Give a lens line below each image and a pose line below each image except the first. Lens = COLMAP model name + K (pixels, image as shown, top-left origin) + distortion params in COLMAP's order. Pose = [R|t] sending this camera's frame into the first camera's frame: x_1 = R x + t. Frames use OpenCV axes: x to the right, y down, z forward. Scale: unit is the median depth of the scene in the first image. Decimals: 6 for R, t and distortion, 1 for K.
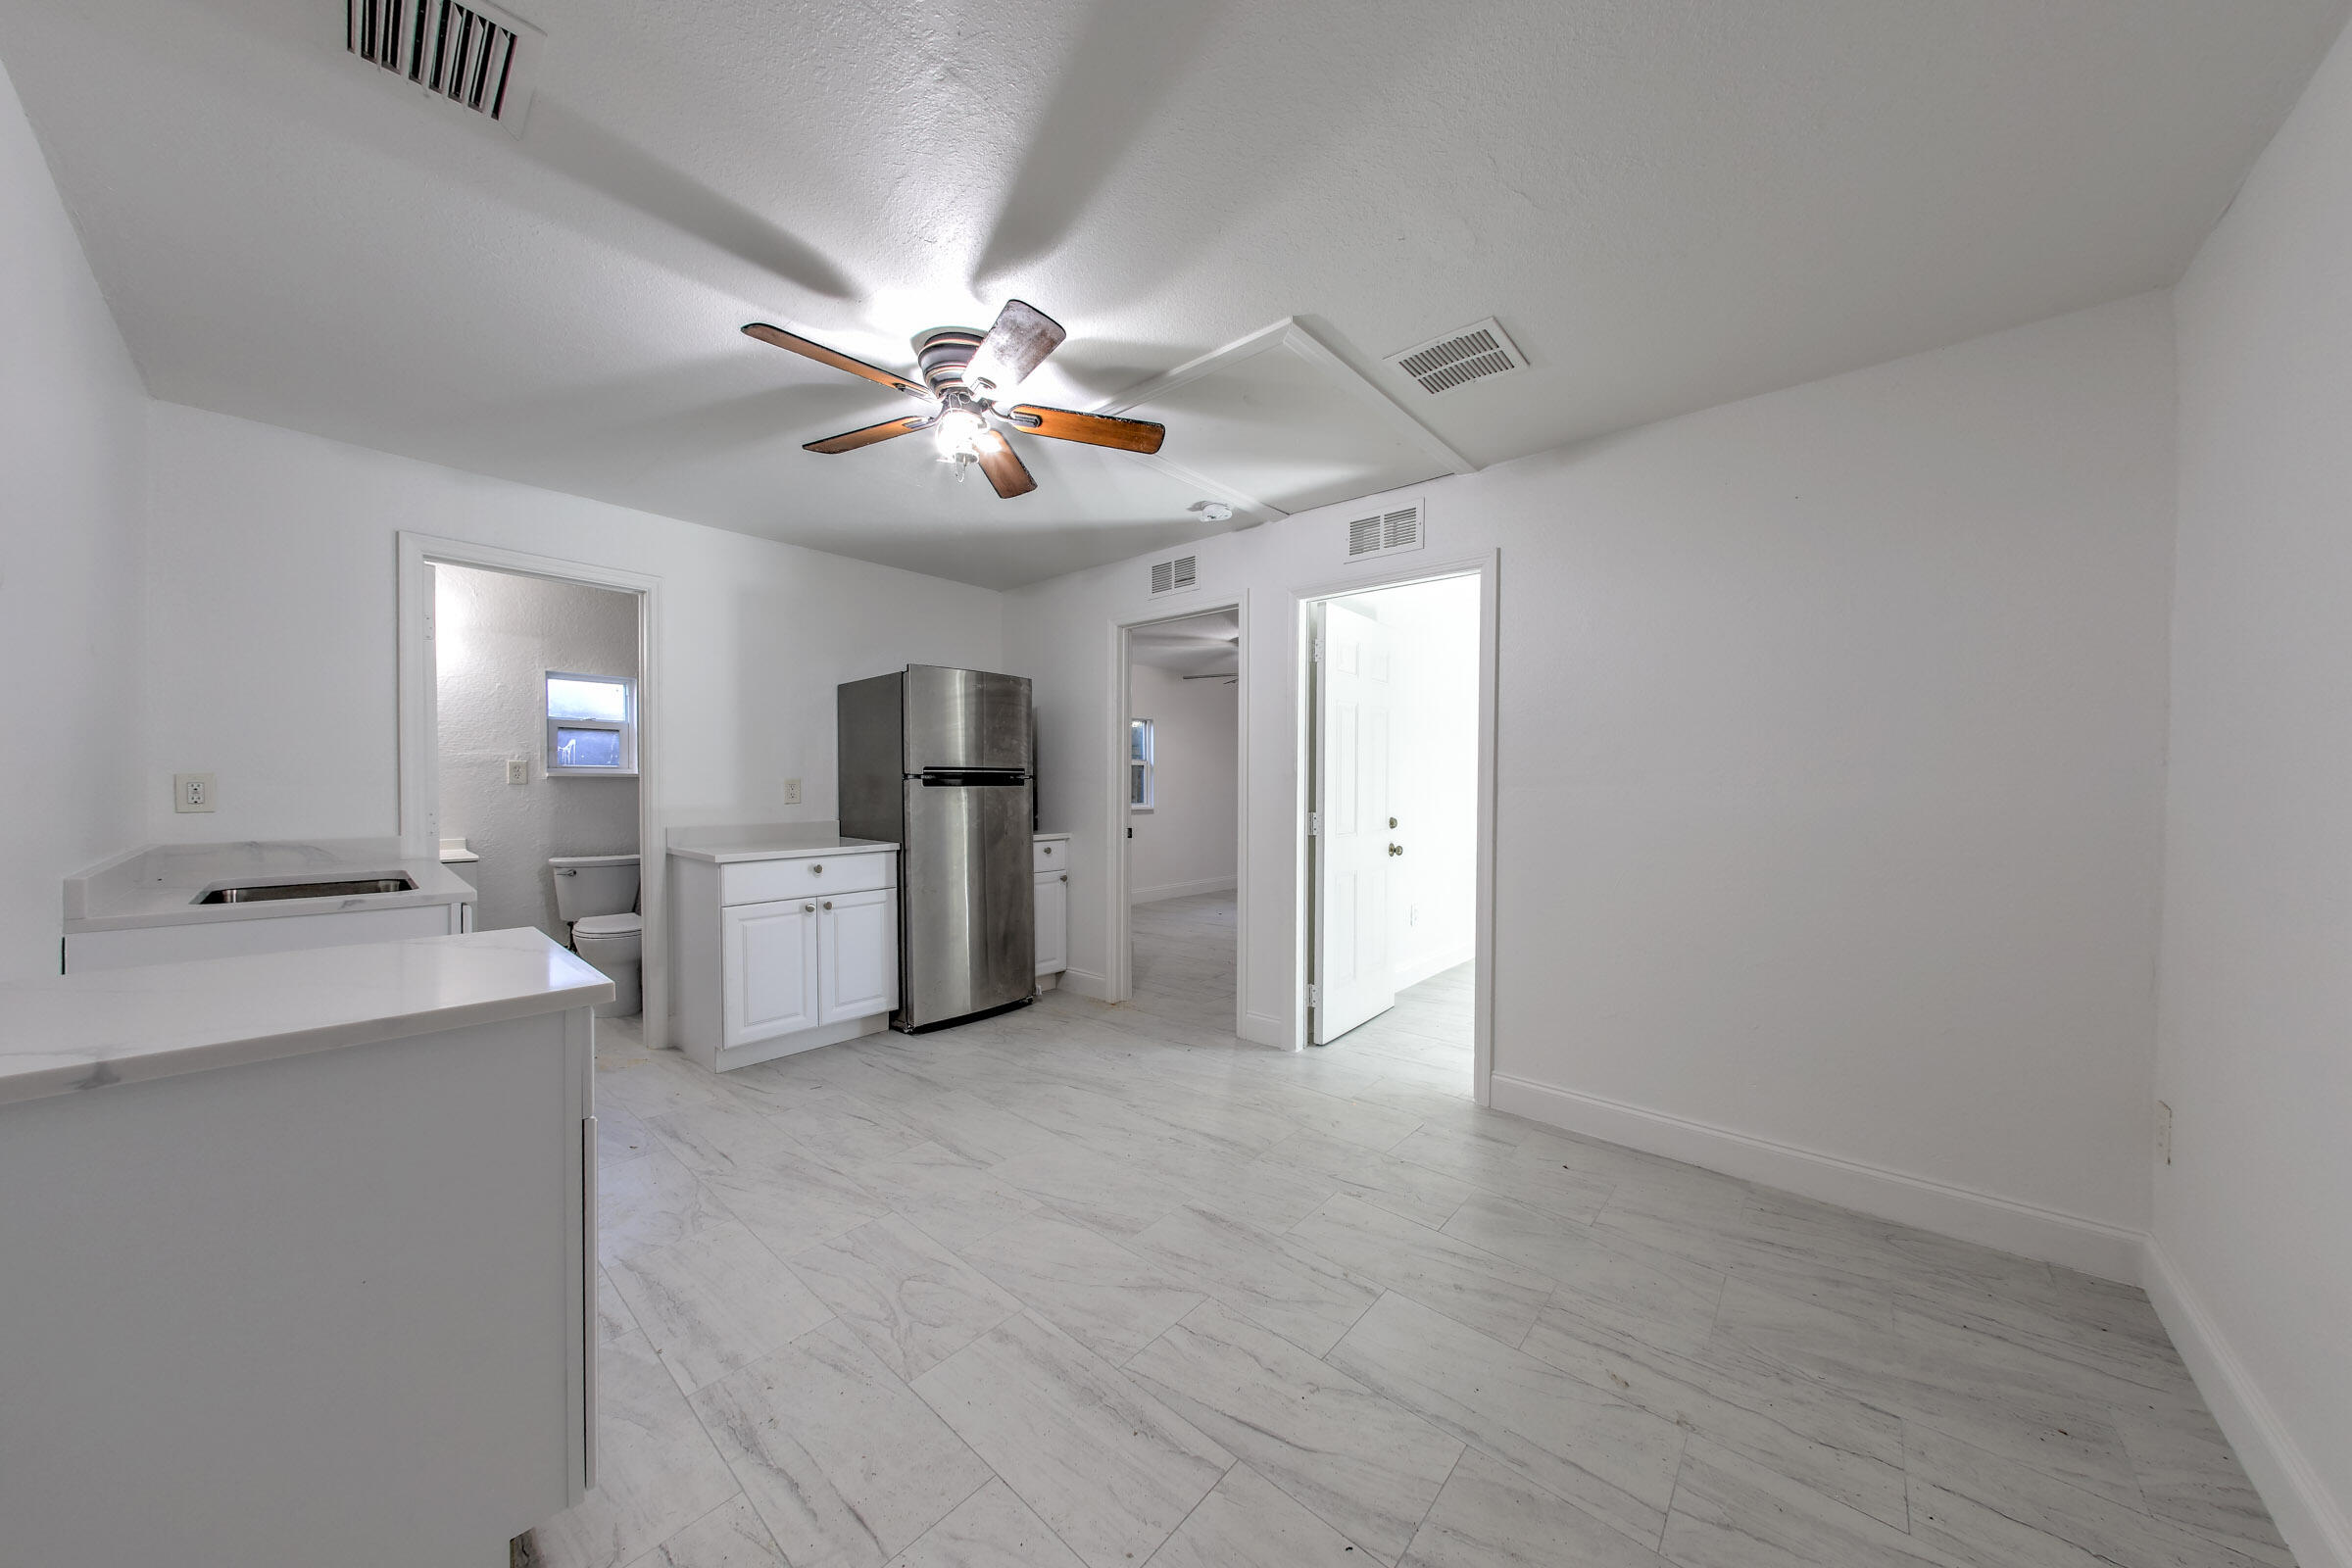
lens RADIAL K [[774.1, 0, 1176.8], [0, 774.1, 792.2], [0, 0, 1]] dist [-0.000512, -0.000071]
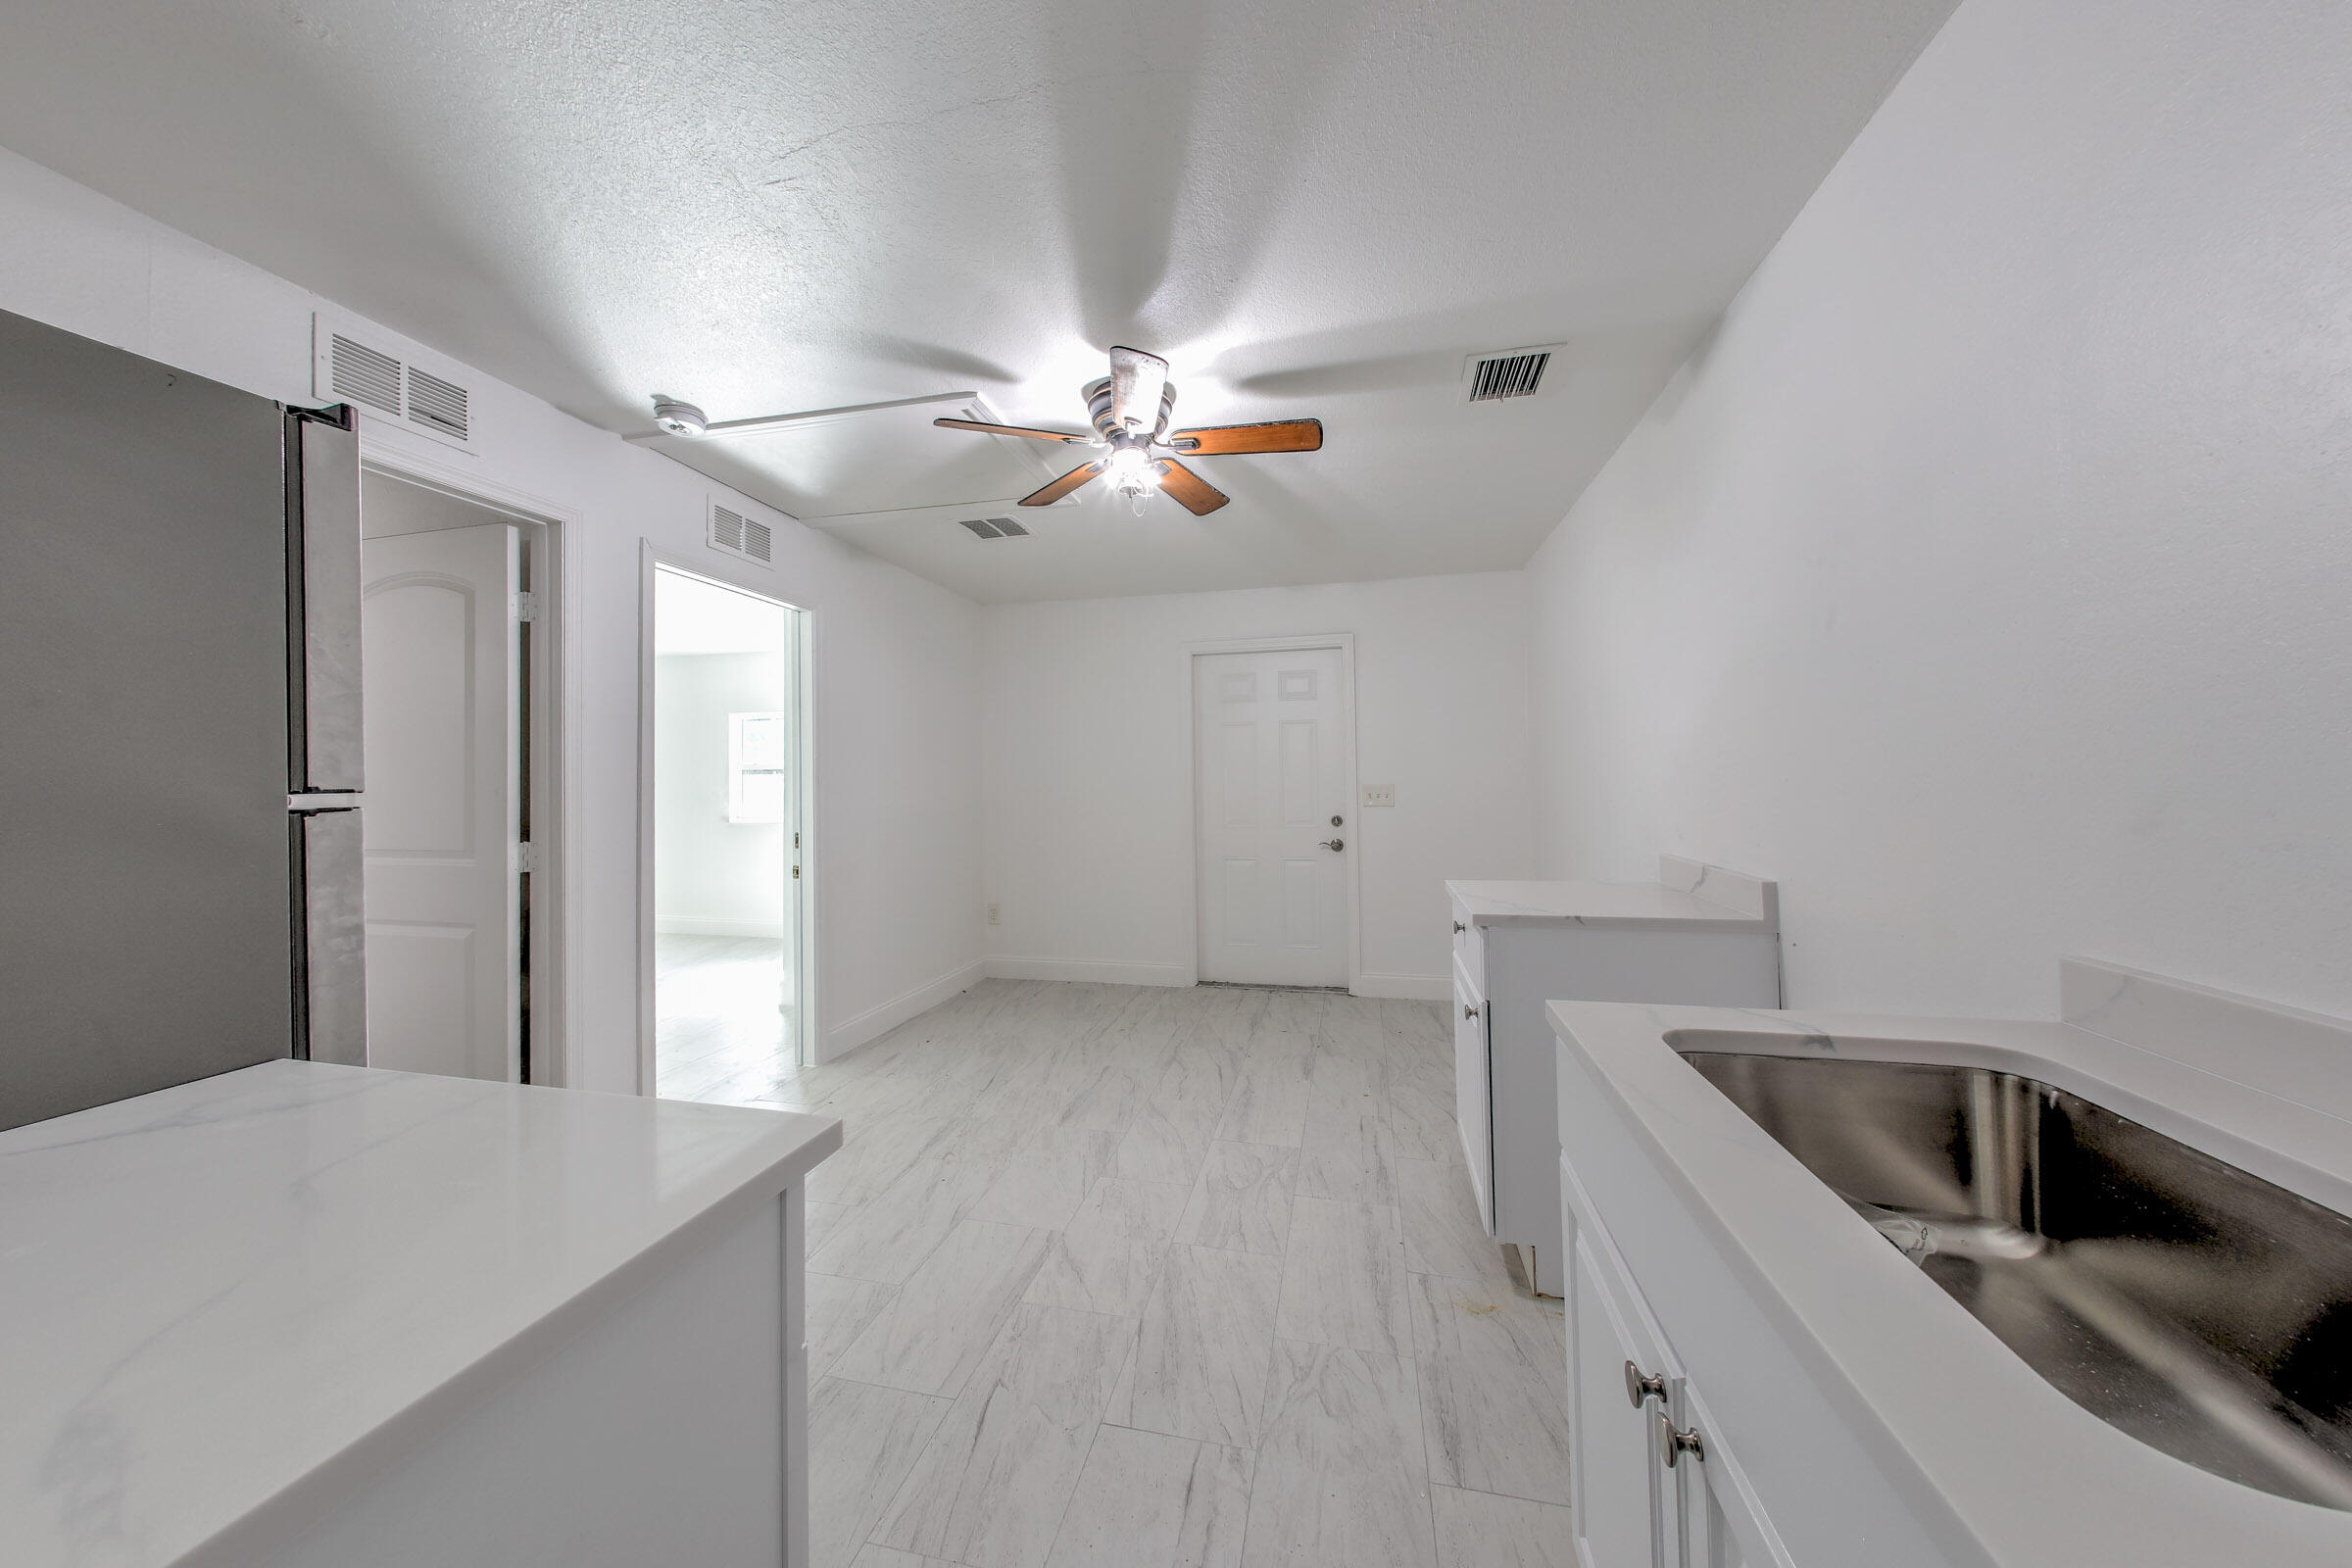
lens RADIAL K [[774.1, 0, 1176.8], [0, 774.1, 792.2], [0, 0, 1]] dist [-0.000512, -0.000071]
pose [[-0.473834, -0.007330, 0.880583, -1.022006], [0.024502, 0.999468, 0.021504, -0.029165], [-0.880273, 0.031765, -0.473403, 1.211426]]
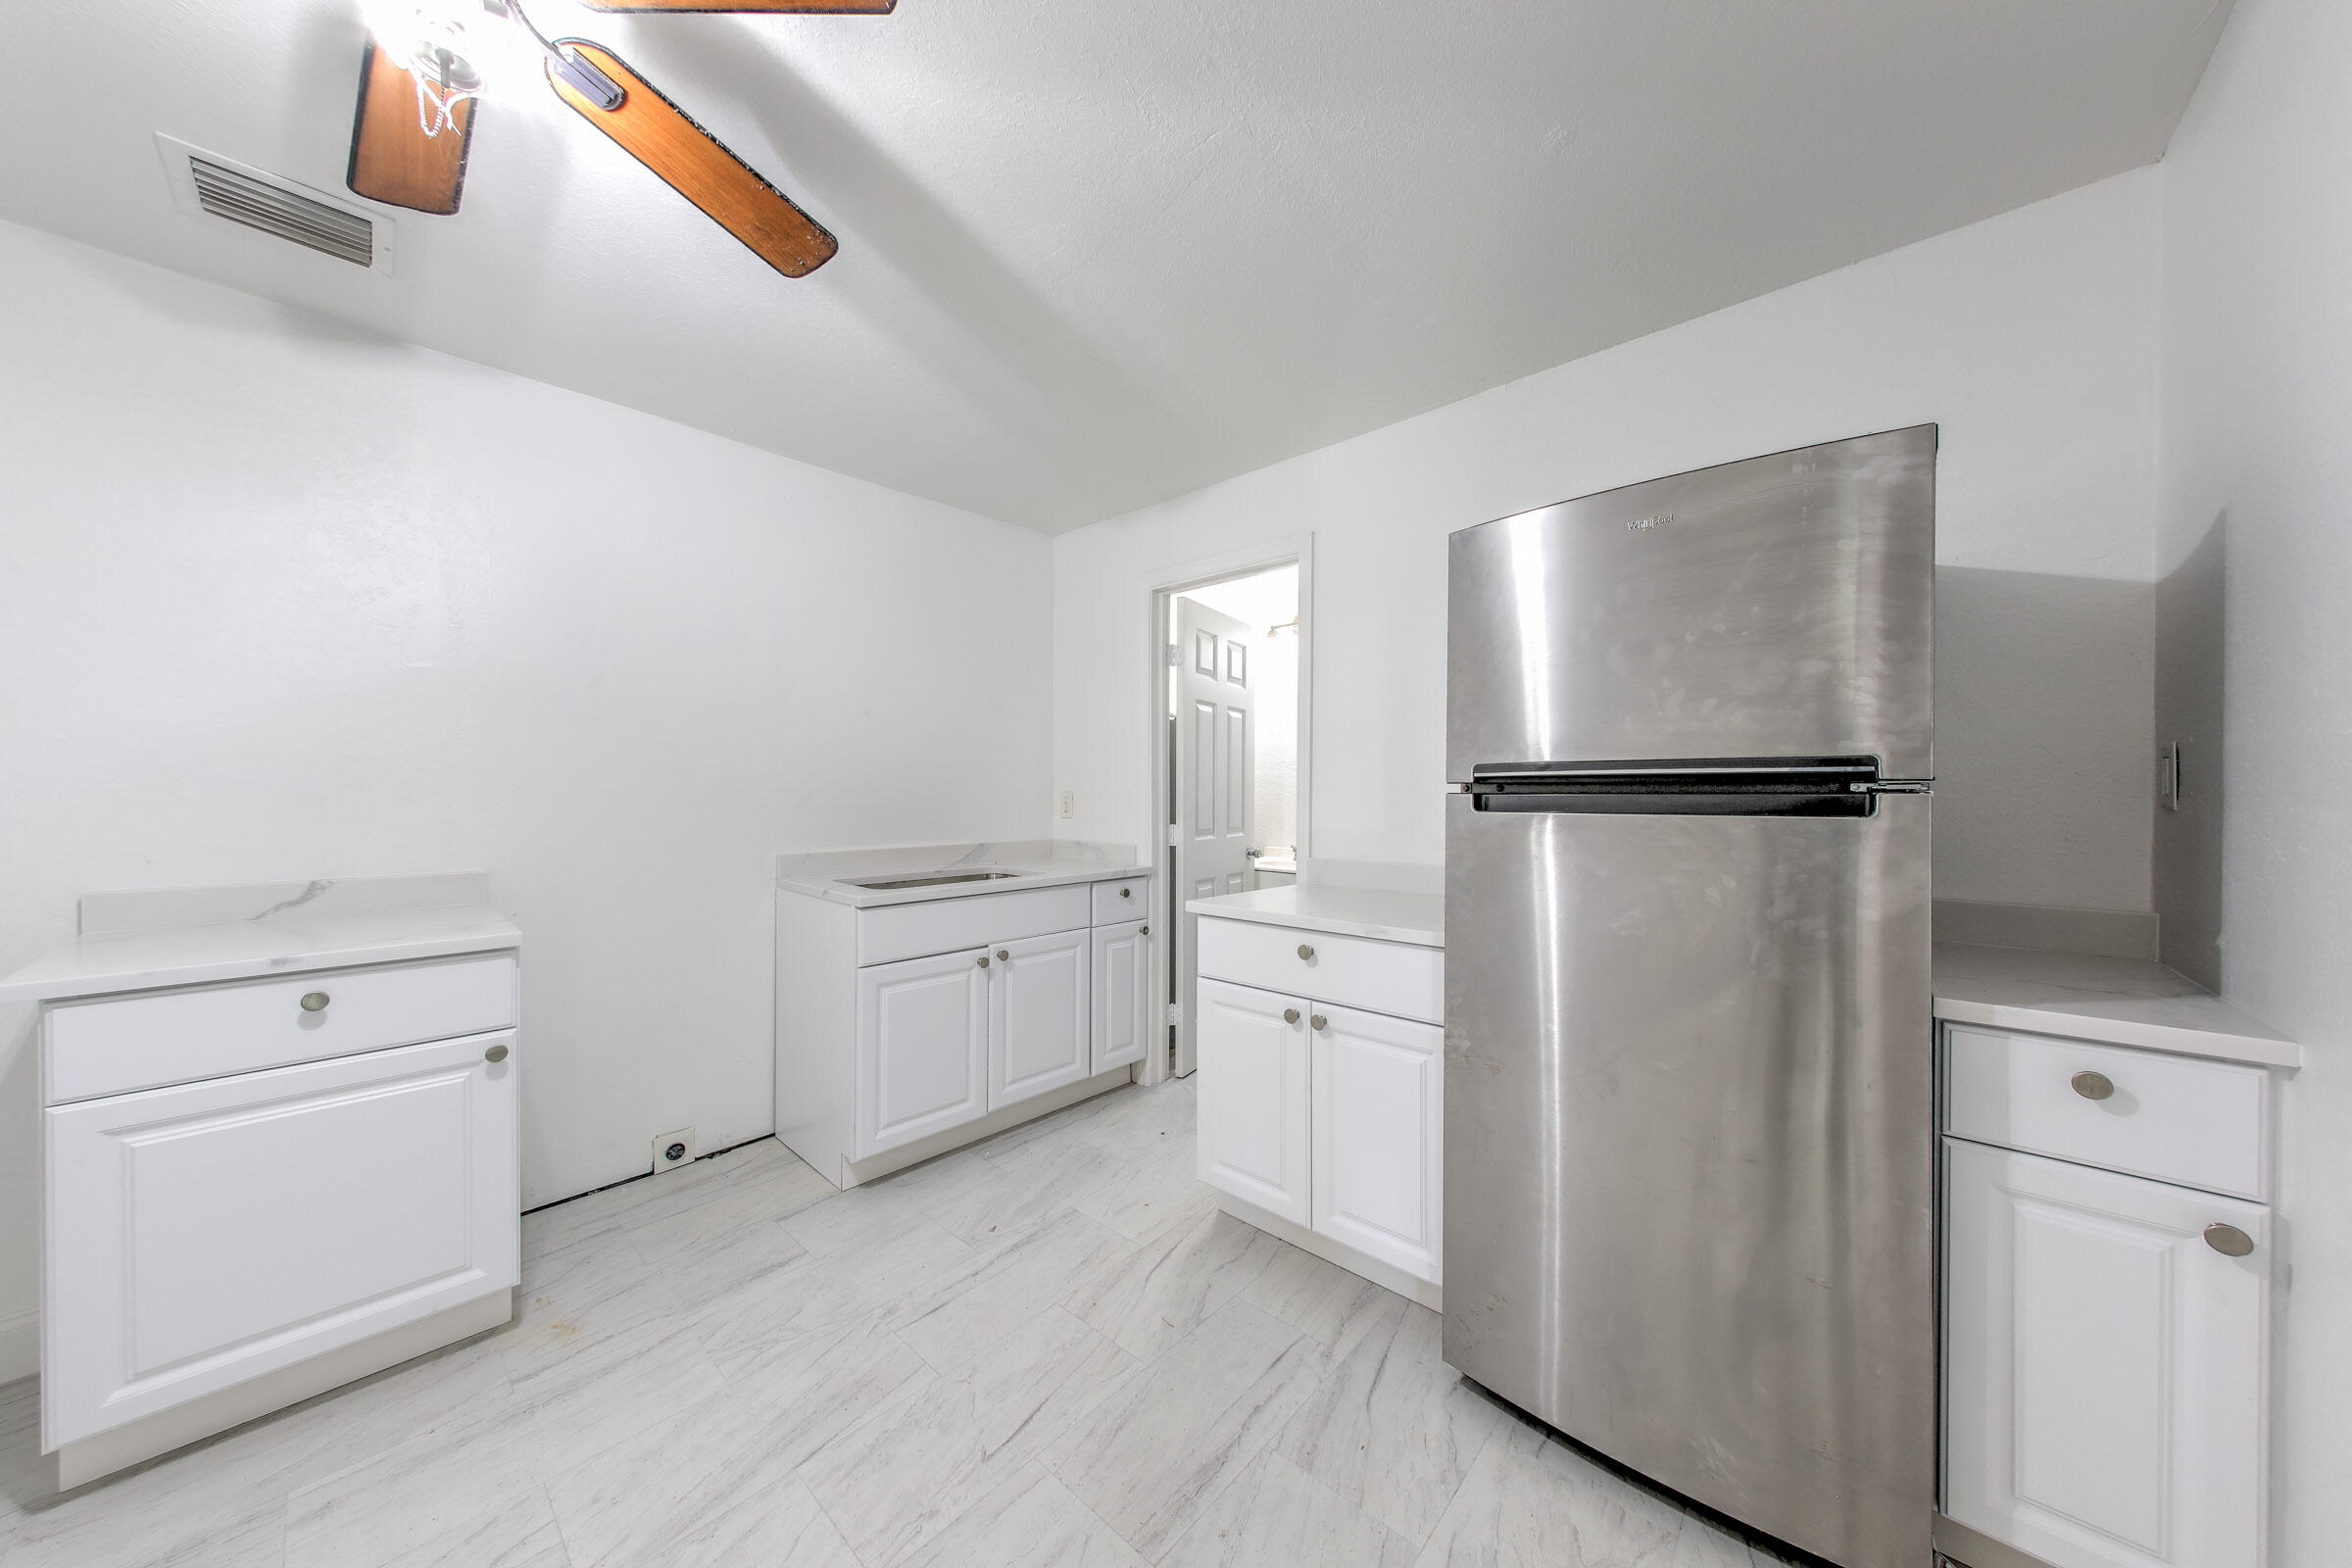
lens RADIAL K [[774.1, 0, 1176.8], [0, 774.1, 792.2], [0, 0, 1]] dist [-0.000512, -0.000071]
pose [[-0.017284, -0.002542, -0.999847, 0.139180], [-0.016056, 0.999869, -0.002264, -0.019668], [0.999722, 0.016014, -0.017323, 1.195609]]
